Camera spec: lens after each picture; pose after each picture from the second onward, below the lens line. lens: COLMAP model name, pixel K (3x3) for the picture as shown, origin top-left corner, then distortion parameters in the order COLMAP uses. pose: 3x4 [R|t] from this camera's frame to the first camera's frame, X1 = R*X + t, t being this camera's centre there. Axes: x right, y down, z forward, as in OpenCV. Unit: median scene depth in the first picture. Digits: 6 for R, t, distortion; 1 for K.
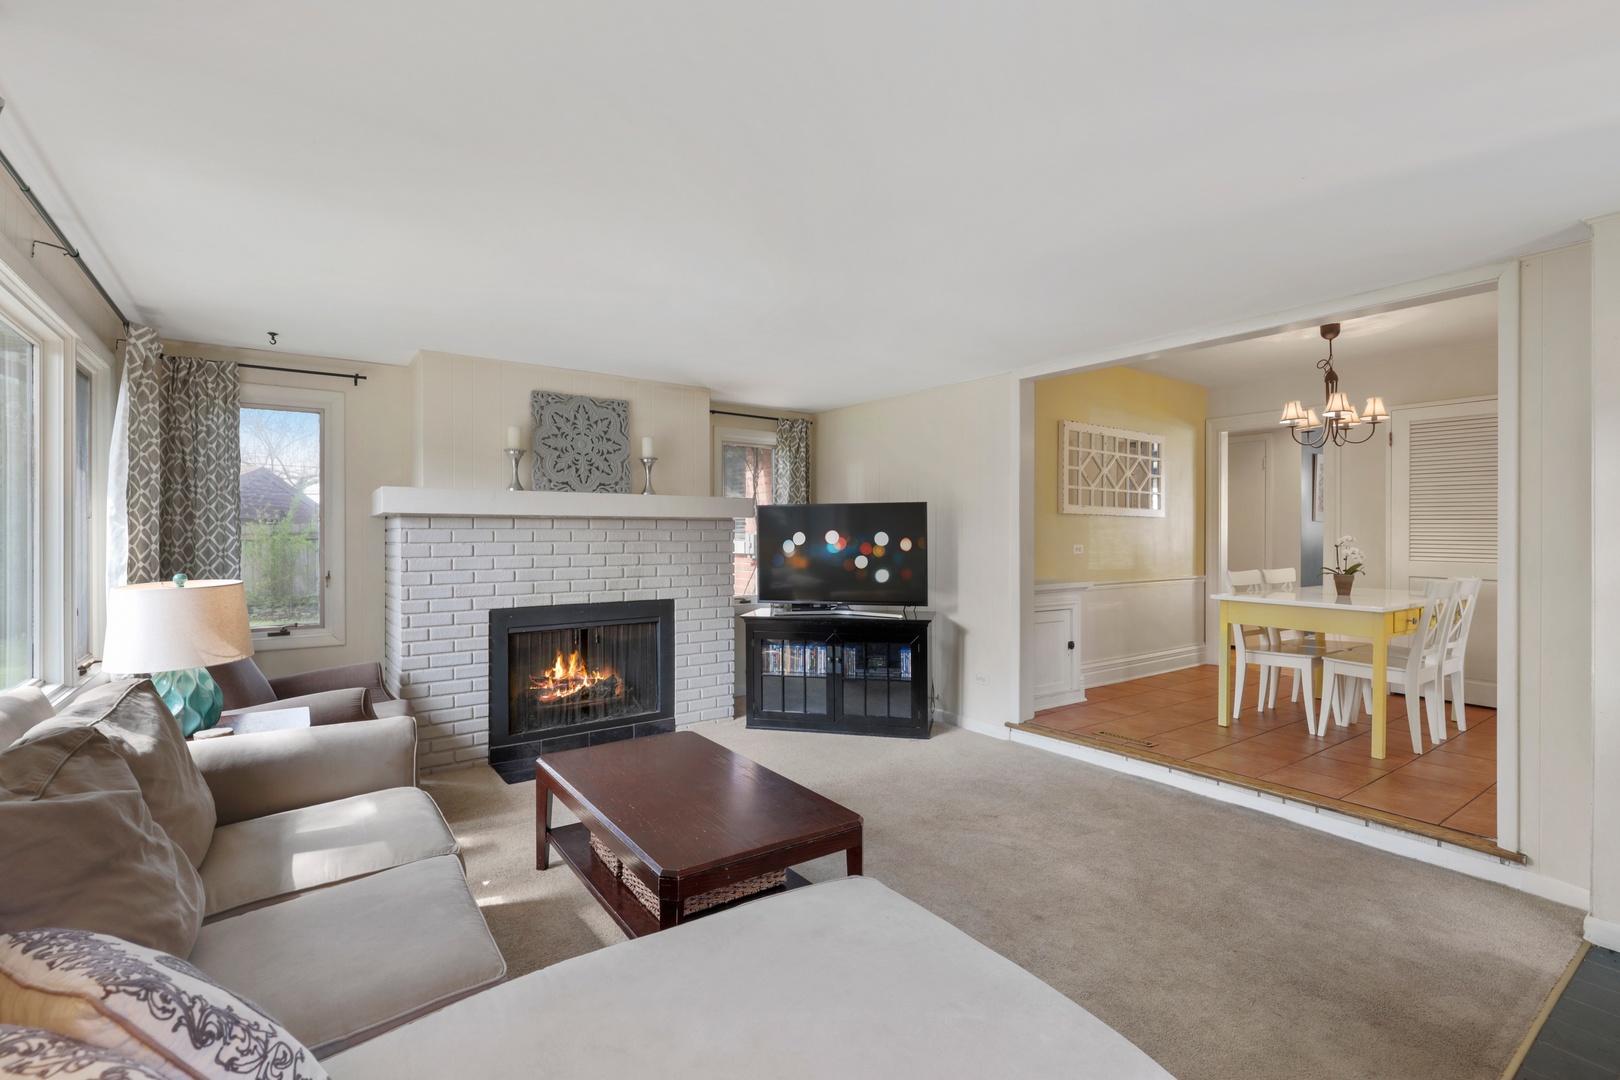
lens RADIAL K [[723.6, 0, 796.0], [0, 723.6, 541.5], [0, 0, 1]] dist [0.000455, -0.000200]
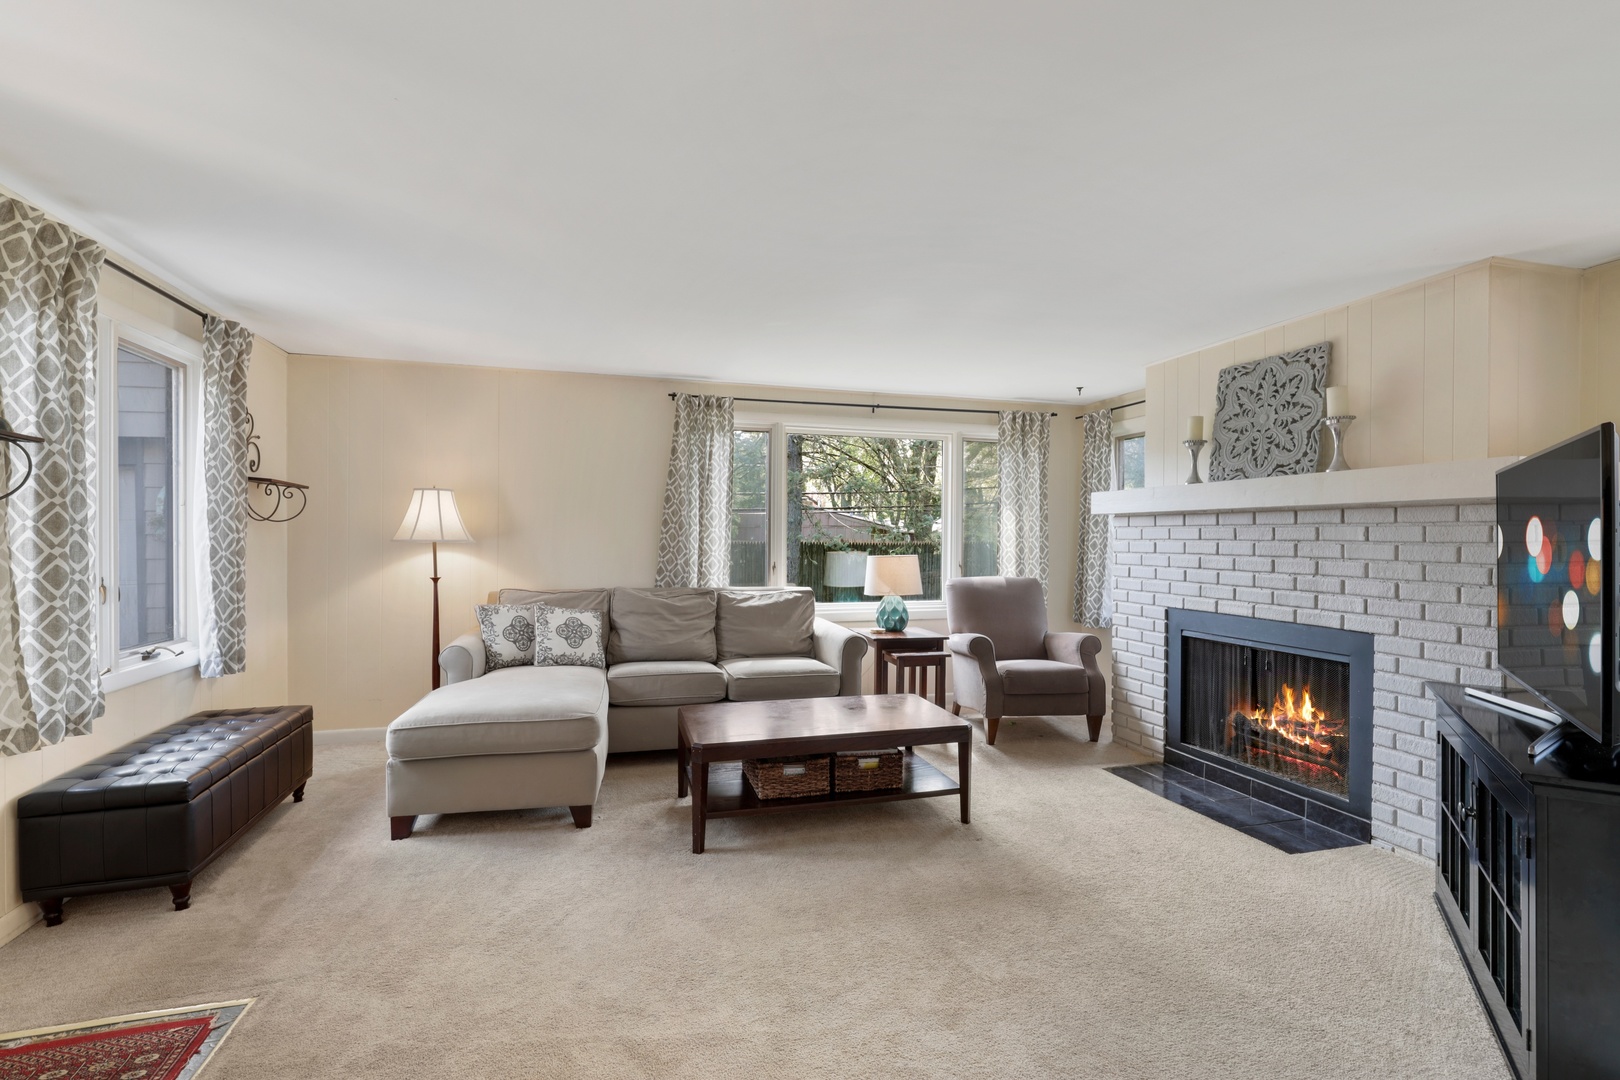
lens RADIAL K [[723.6, 0, 797.0], [0, 723.6, 530.7], [0, 0, 1]] dist [0.000455, -0.000200]
pose [[-0.346342, -0.003484, -0.938102, 0.631301], [-0.009442, 0.999955, -0.000228, -0.005599], [0.938061, 0.008779, -0.346360, 0.795905]]
